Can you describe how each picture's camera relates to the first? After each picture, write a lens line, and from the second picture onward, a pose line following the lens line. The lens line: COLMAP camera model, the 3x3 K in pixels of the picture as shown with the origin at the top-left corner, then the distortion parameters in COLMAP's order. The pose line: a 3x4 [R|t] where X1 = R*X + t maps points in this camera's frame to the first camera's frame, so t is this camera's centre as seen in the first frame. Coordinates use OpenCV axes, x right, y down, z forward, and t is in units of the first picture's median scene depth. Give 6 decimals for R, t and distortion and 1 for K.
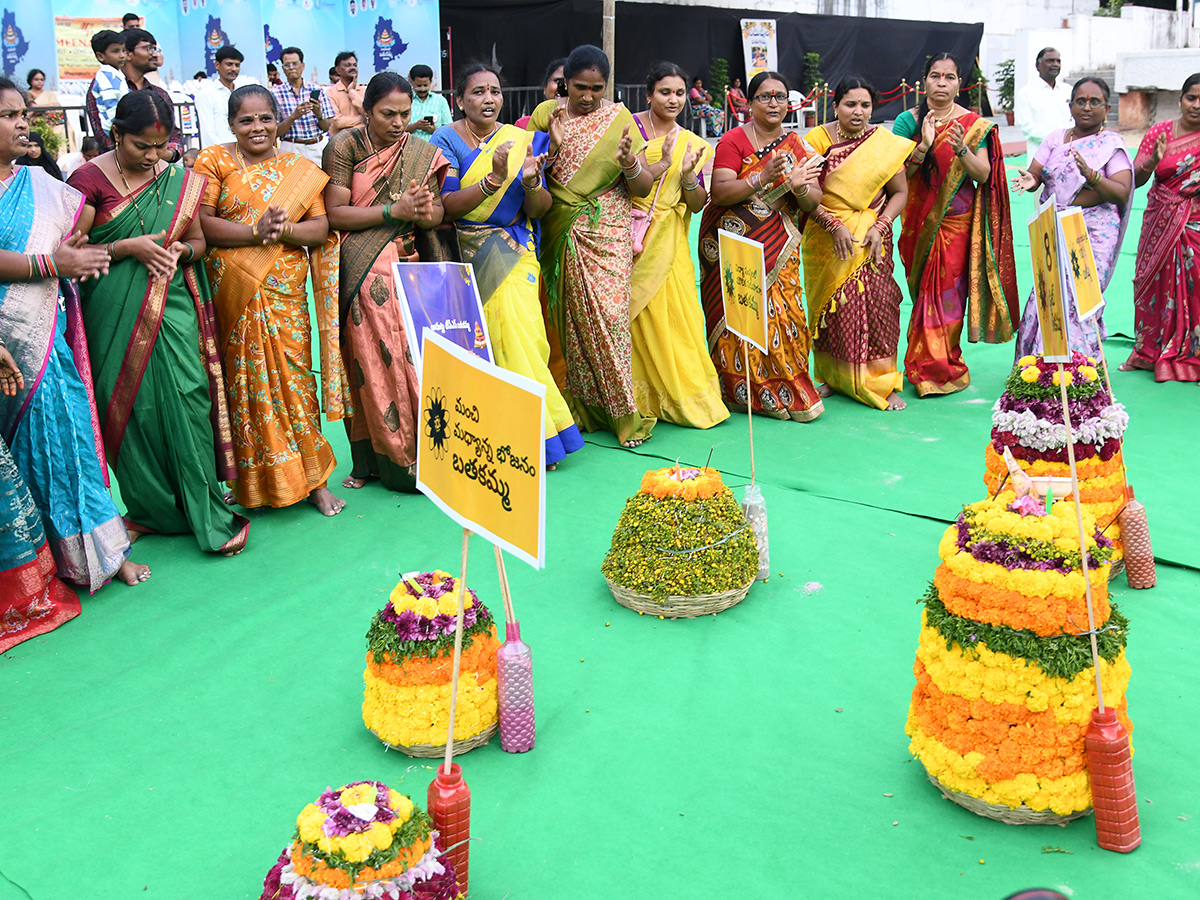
lens RADIAL K [[1125.3, 0, 600.0], [0, 1125.3, 450.0], [0, 0, 1]] dist [-0.072237, 0.078378]
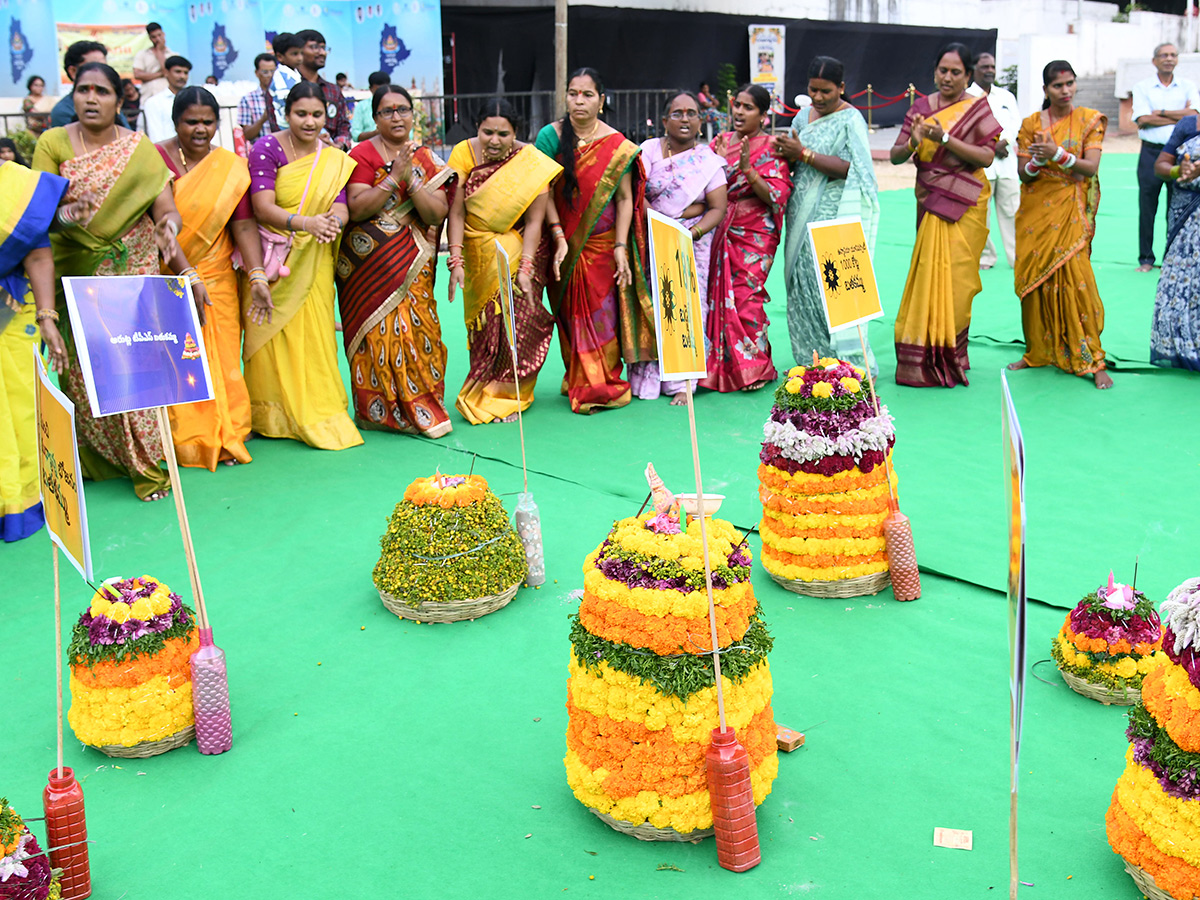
lens RADIAL K [[1091.2, 0, 605.9], [0, 1091.2, 471.7], [0, 0, 1]] dist [-0.082765, 0.089741]
pose [[0.999625, 0.009444, -0.025695, 0.252202], [-0.008816, 0.999662, 0.024447, -0.013378], [0.025918, -0.024211, 0.999371, 0.021824]]
